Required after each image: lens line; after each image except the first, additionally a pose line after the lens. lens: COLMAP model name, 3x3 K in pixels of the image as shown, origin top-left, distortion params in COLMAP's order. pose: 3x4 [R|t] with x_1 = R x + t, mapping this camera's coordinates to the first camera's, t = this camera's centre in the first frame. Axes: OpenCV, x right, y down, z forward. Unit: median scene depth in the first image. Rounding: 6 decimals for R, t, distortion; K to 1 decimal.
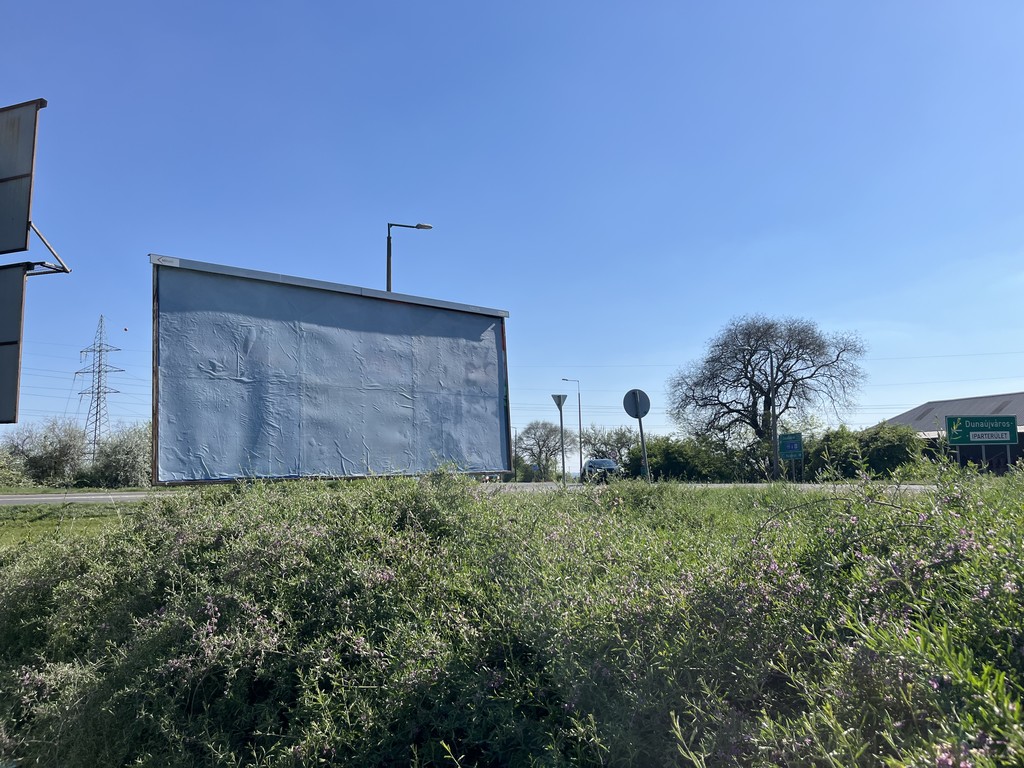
lens RADIAL K [[761.9, 0, 529.1], [0, 761.9, 398.1], [0, 0, 1]] dist [0.031050, -0.068835]
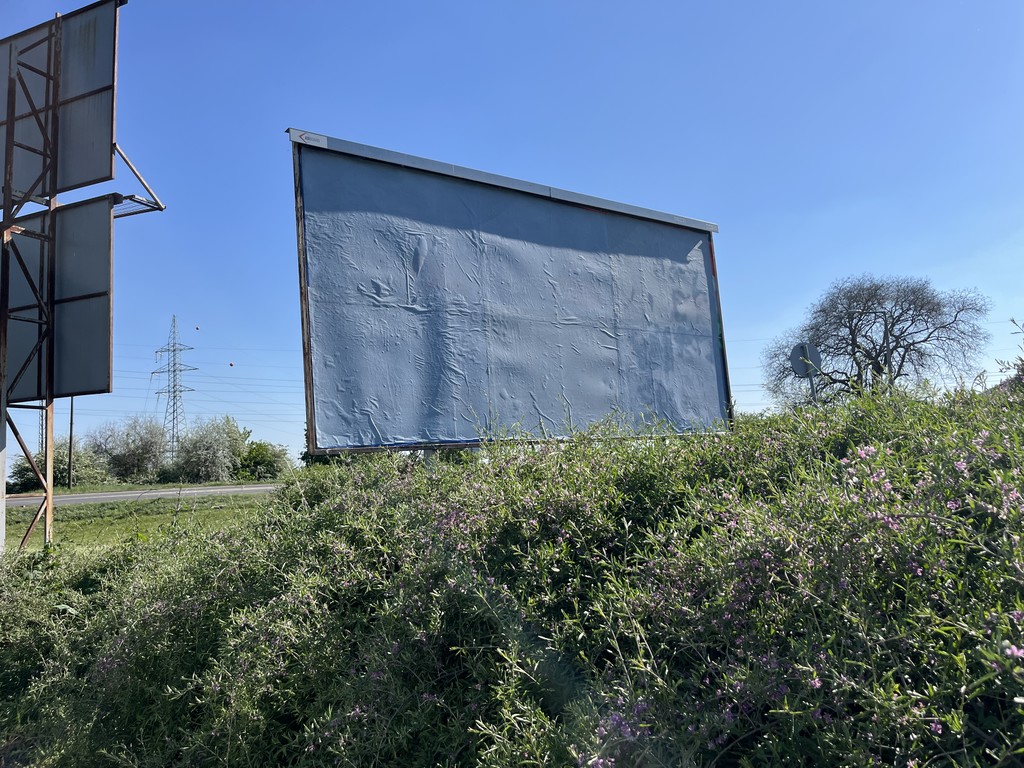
lens RADIAL K [[761.9, 0, 529.1], [0, 761.9, 398.1], [0, 0, 1]] dist [0.031050, -0.068835]
pose [[0.996427, -0.036776, -0.076031, -0.165037], [0.038016, 0.999166, 0.014931, 0.041790], [0.075418, -0.017768, 0.996994, 0.220184]]
